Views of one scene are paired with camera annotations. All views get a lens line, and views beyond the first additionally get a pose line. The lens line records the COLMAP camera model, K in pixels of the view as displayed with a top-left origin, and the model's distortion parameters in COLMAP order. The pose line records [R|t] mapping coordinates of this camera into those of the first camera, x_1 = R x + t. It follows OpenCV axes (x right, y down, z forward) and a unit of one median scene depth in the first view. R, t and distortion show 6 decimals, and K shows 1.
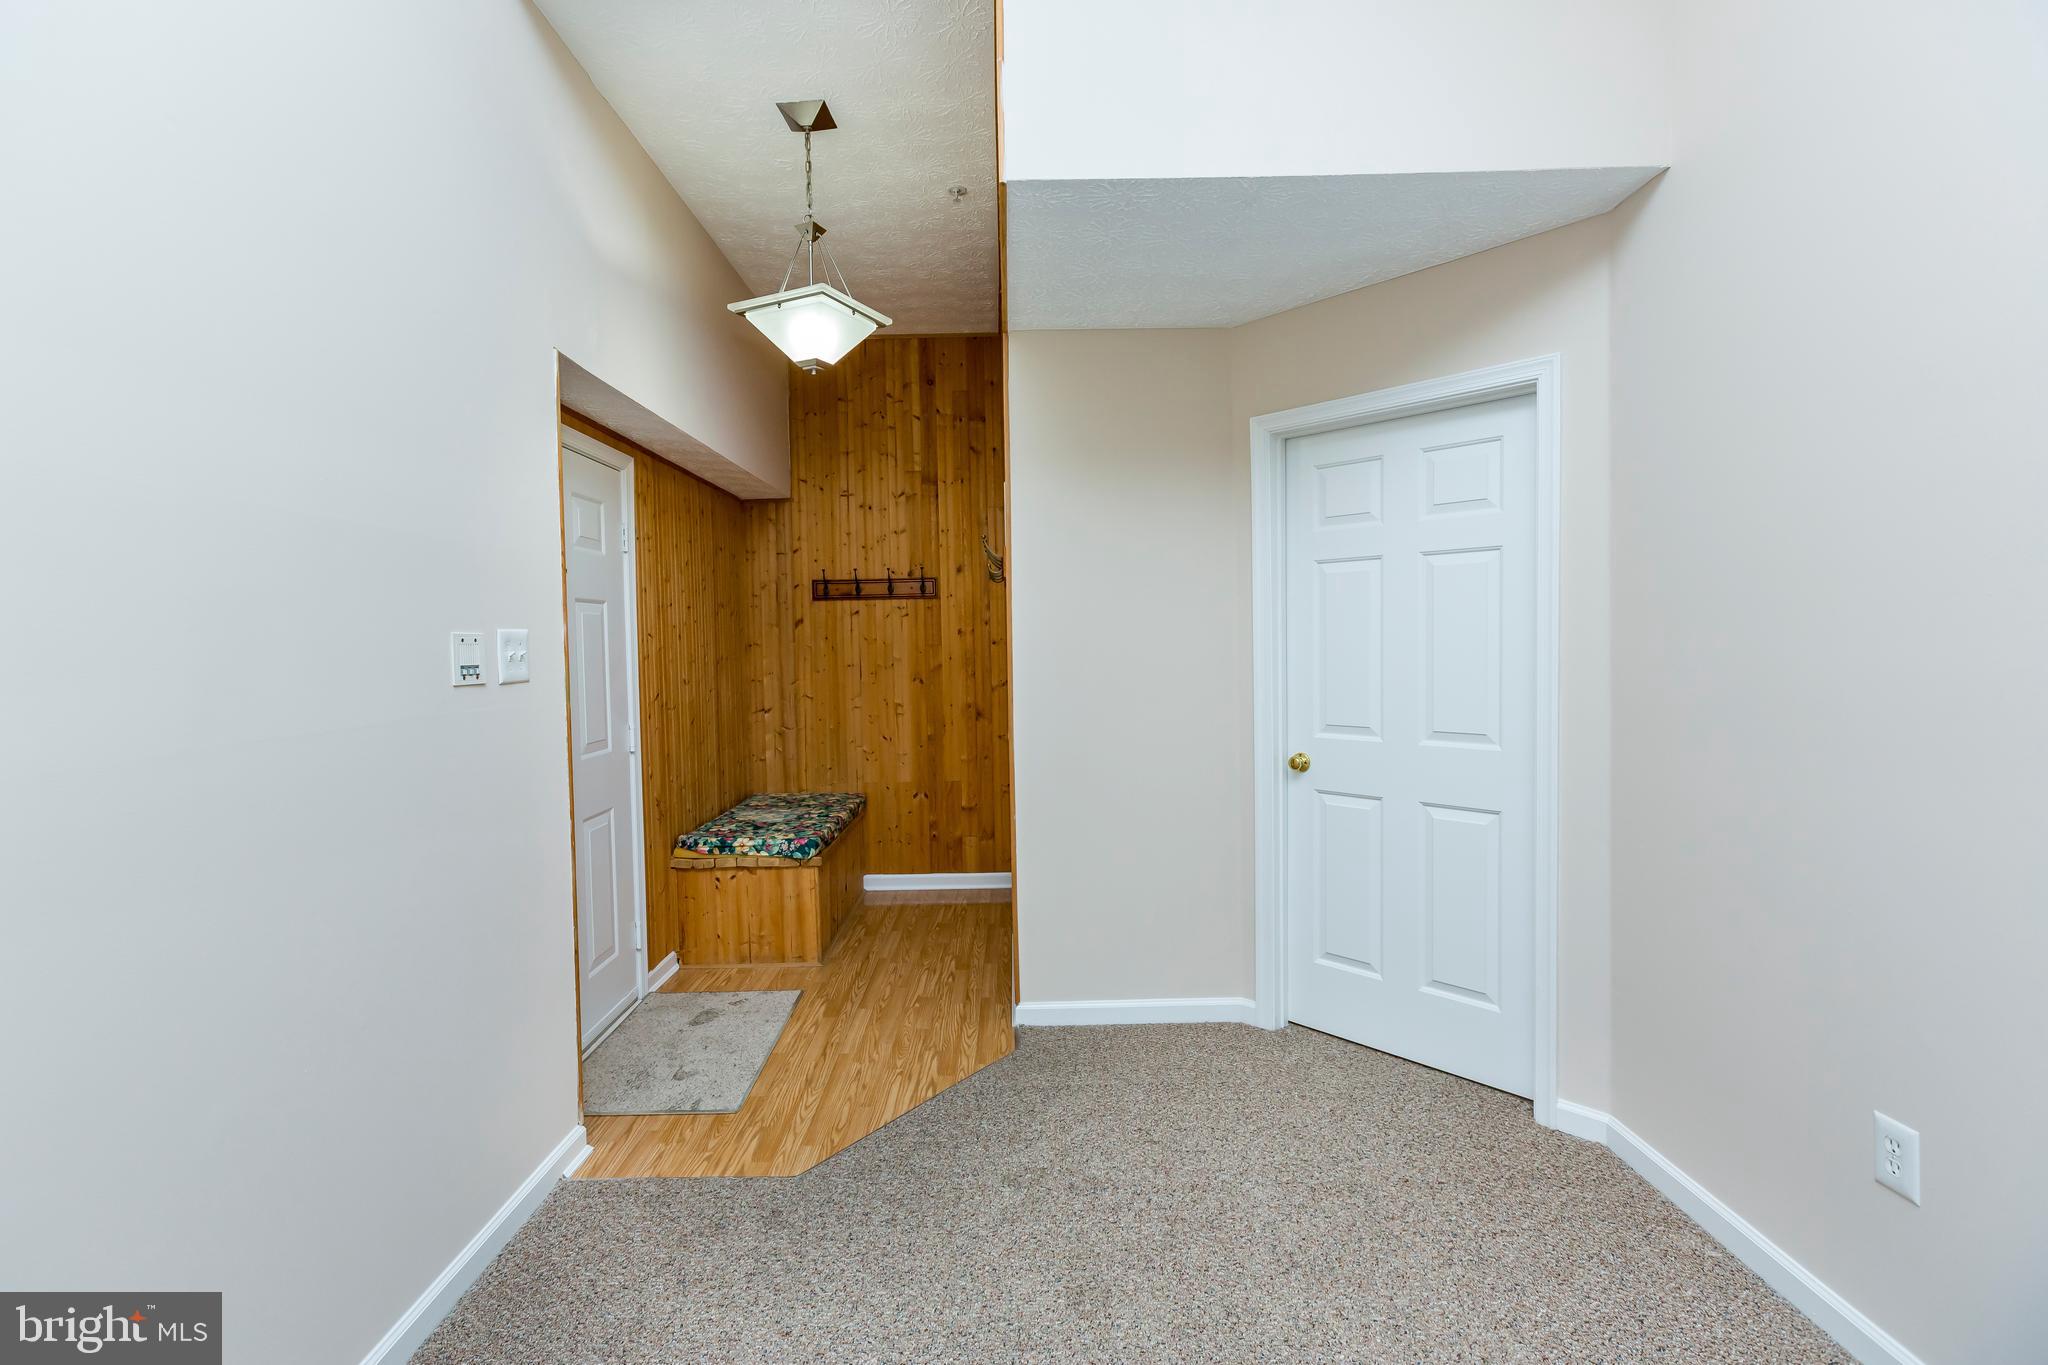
lens RADIAL K [[922.2, 0, 1019.1], [0, 922.2, 658.5], [0, 0, 1]] dist [0.016950, 0.000206]
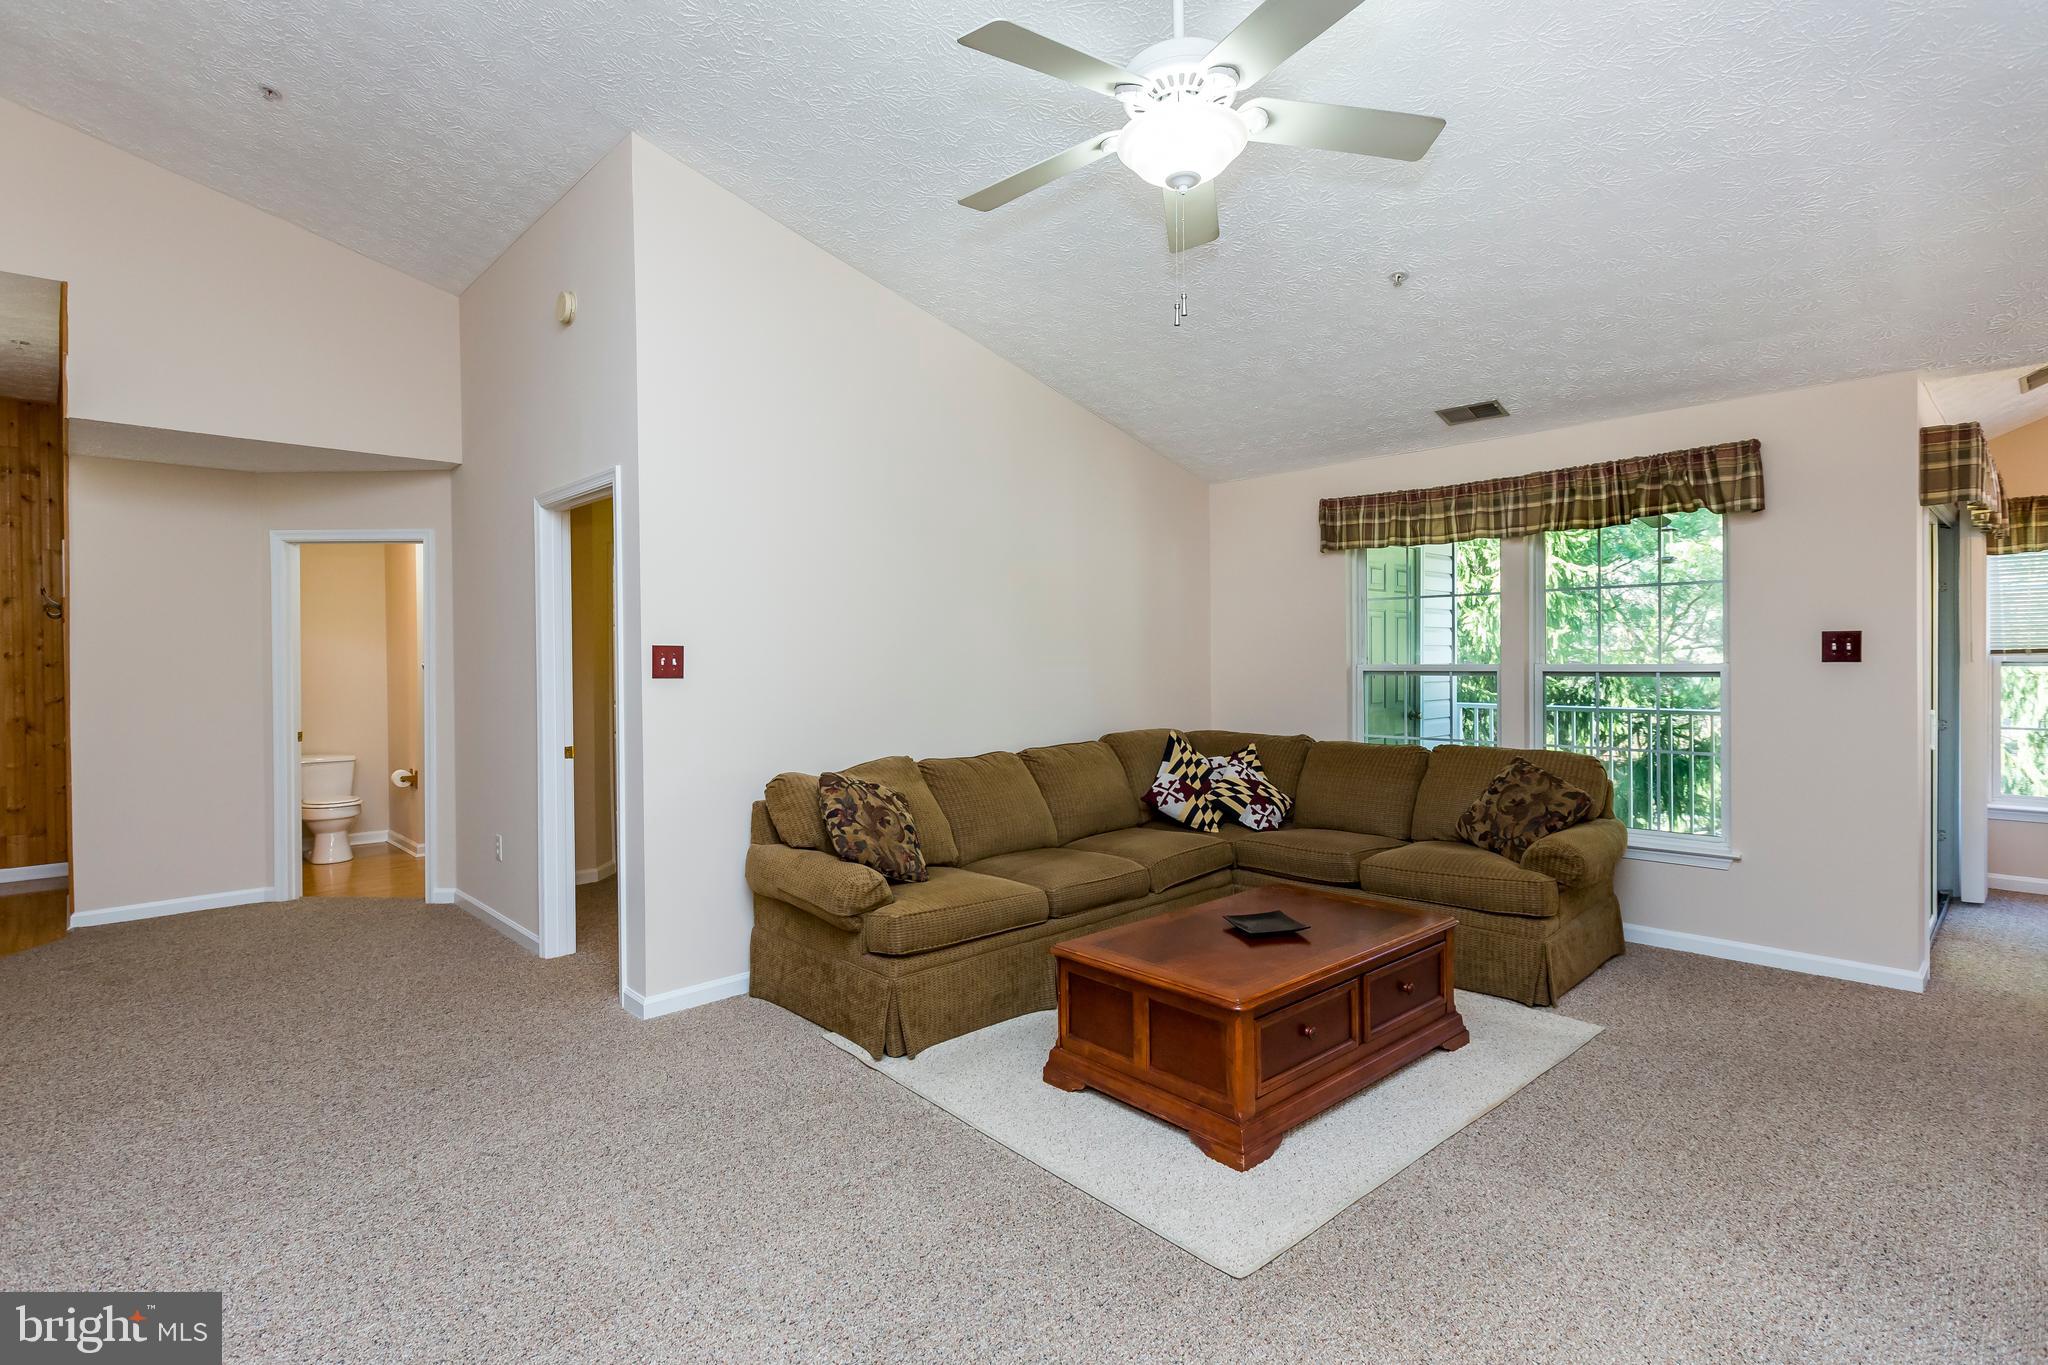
lens RADIAL K [[981.4, 0, 1021.3], [0, 981.4, 660.4], [0, 0, 1]] dist [-0.004526, -0.000512]
pose [[0.723160, 0.010925, 0.690594, 0.012704], [0.010641, 0.999580, -0.026956, 0.029278], [-0.690599, 0.026842, 0.722740, -0.959011]]
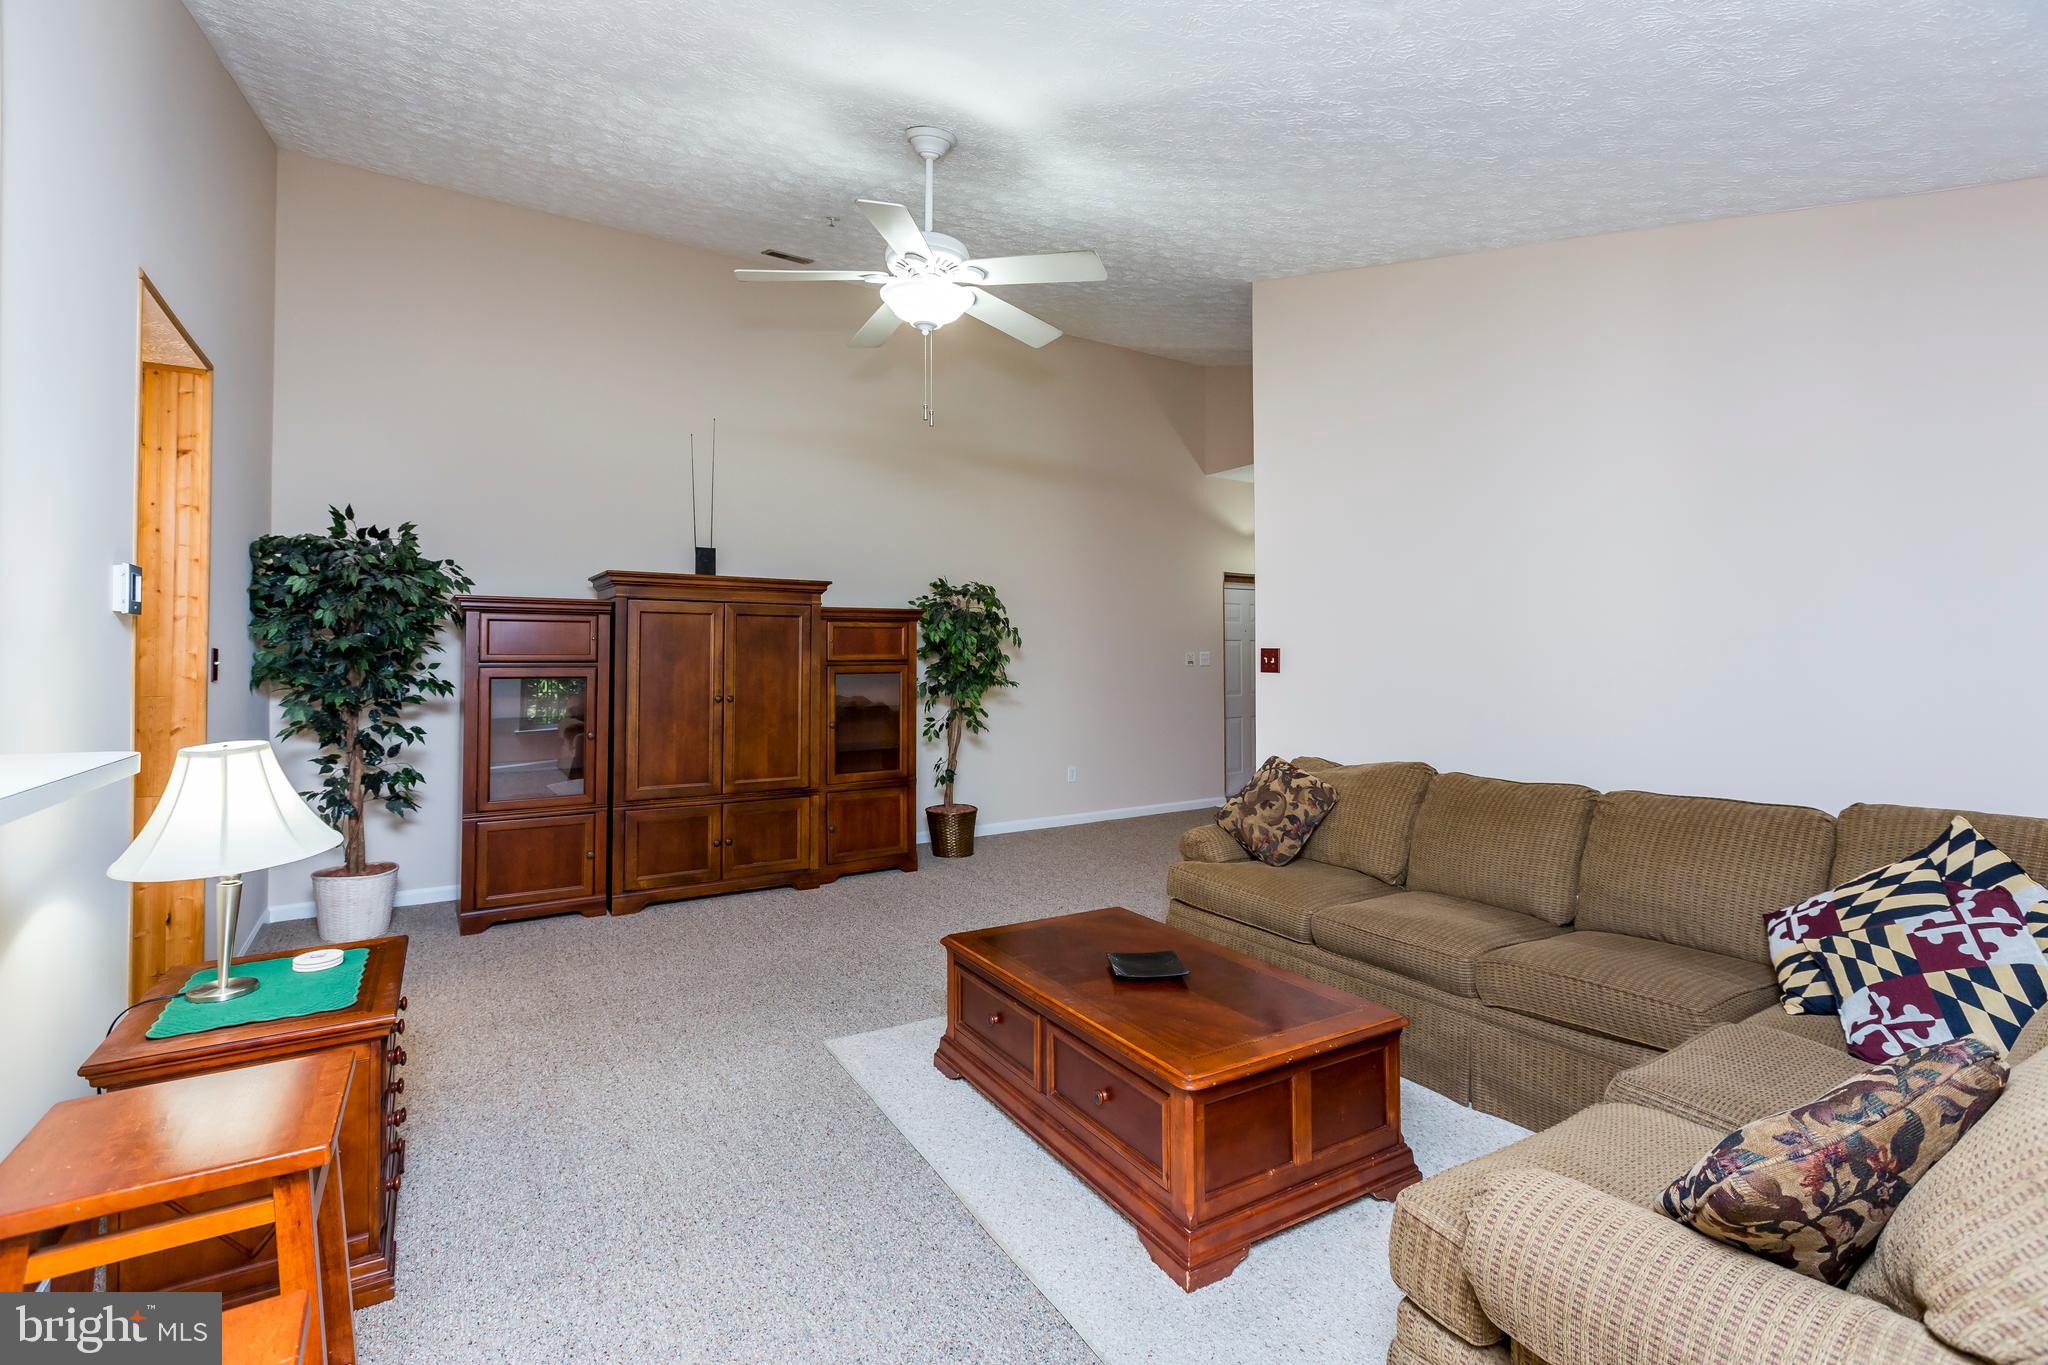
lens RADIAL K [[926.1, 0, 1019.3], [0, 926.1, 640.3], [0, 0, 1]] dist [0.000660, 0.000194]
pose [[0.542321, 0.000486, -0.840171, 1.263765], [-0.028528, 0.999434, -0.017837, 0.005815], [0.839687, 0.033642, 0.542028, -0.957433]]
